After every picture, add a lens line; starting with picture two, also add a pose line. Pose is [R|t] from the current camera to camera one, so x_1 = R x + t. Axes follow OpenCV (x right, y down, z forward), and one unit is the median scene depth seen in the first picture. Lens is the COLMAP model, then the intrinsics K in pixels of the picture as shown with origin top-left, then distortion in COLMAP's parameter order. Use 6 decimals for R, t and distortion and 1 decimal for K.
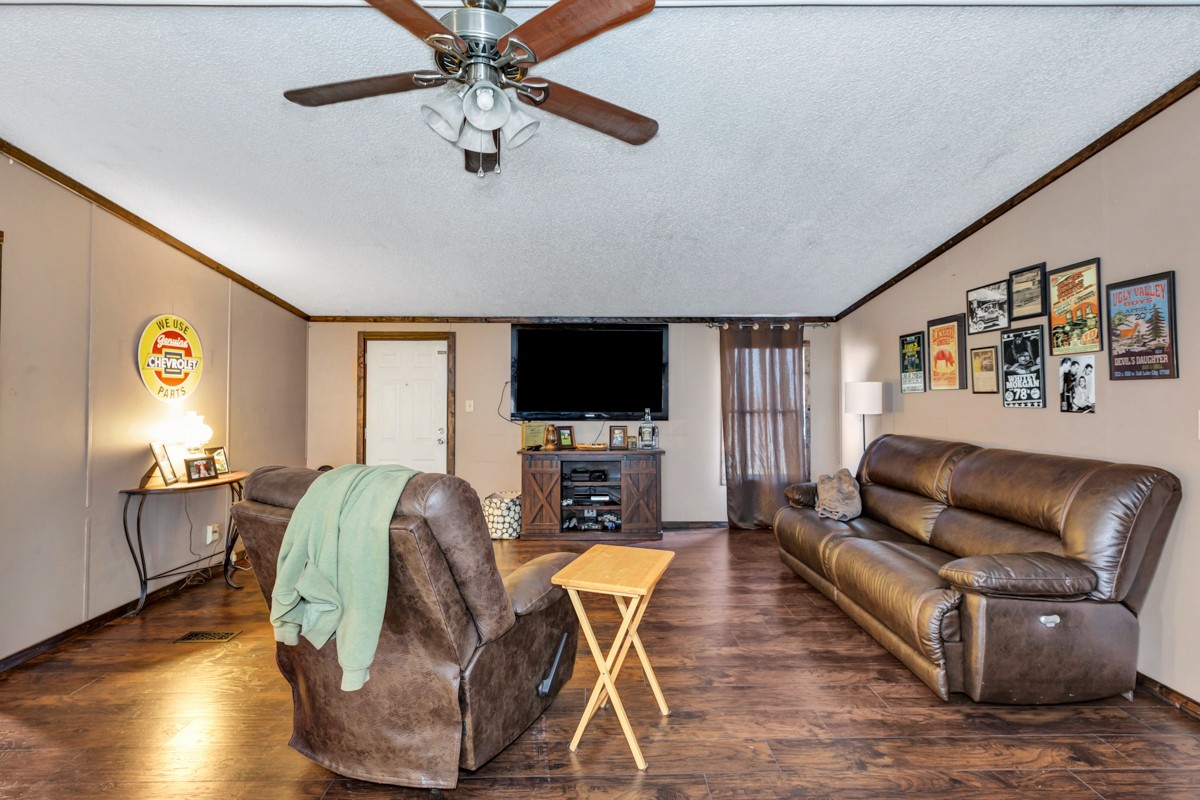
lens RADIAL K [[567.1, 0, 596.0], [0, 567.1, 382.3], [0, 0, 1]] dist [-0.000476, 0.000102]
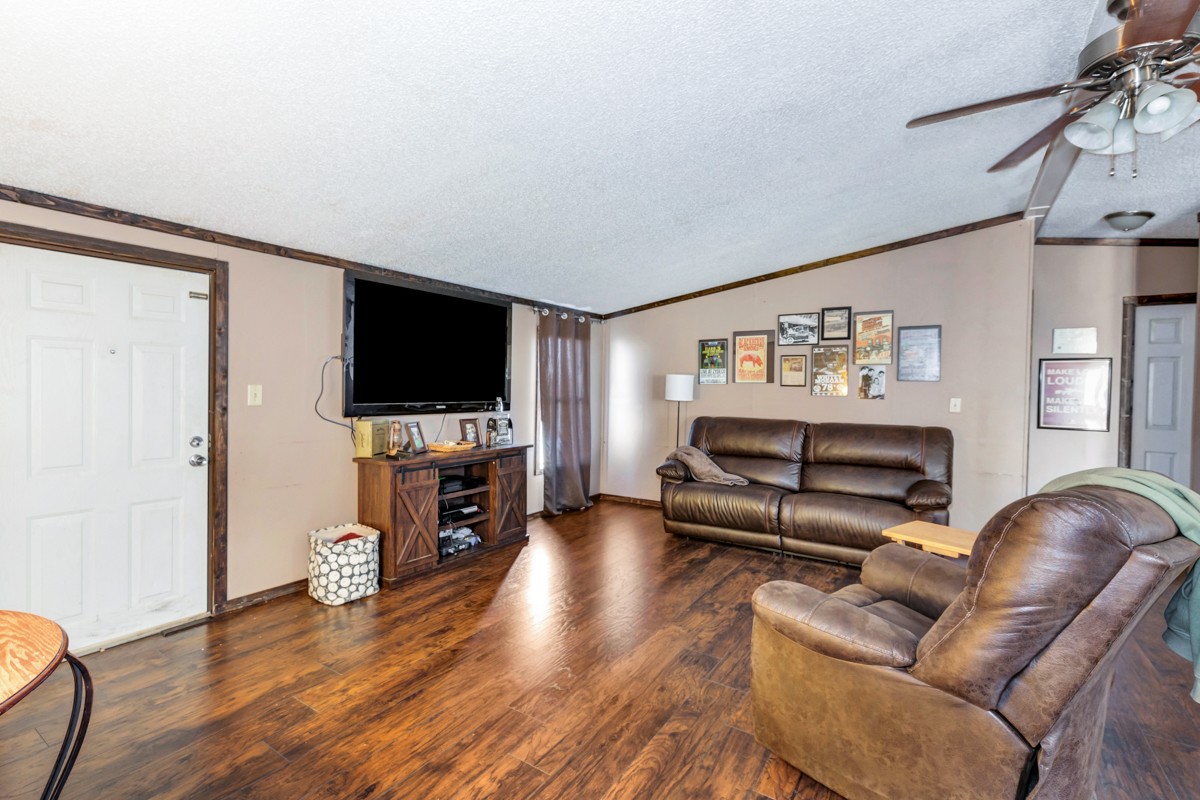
lens RADIAL K [[547.9, 0, 602.4], [0, 547.9, 395.3], [0, 0, 1]] dist [0.006535, 0.000363]
pose [[0.548322, -0.004848, 0.836253, -0.791133], [-0.036883, 0.998870, 0.029975, 0.018451], [-0.835453, -0.047280, 0.547524, 0.625745]]
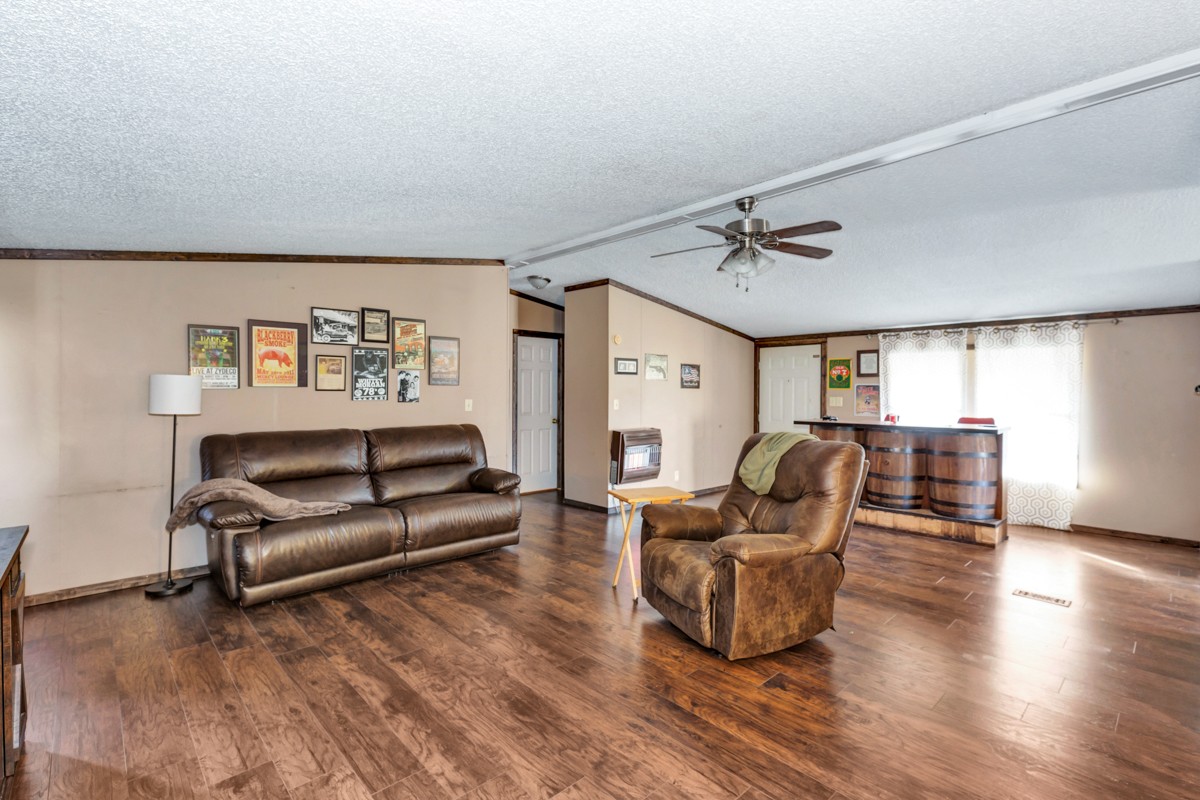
lens RADIAL K [[547.9, 0, 602.4], [0, 547.9, 395.3], [0, 0, 1]] dist [0.006535, 0.000363]
pose [[-0.682739, -0.006962, 0.730630, -0.669769], [-0.022423, 0.999683, -0.011428, 0.030409], [-0.730319, -0.024185, -0.682678, 1.402804]]
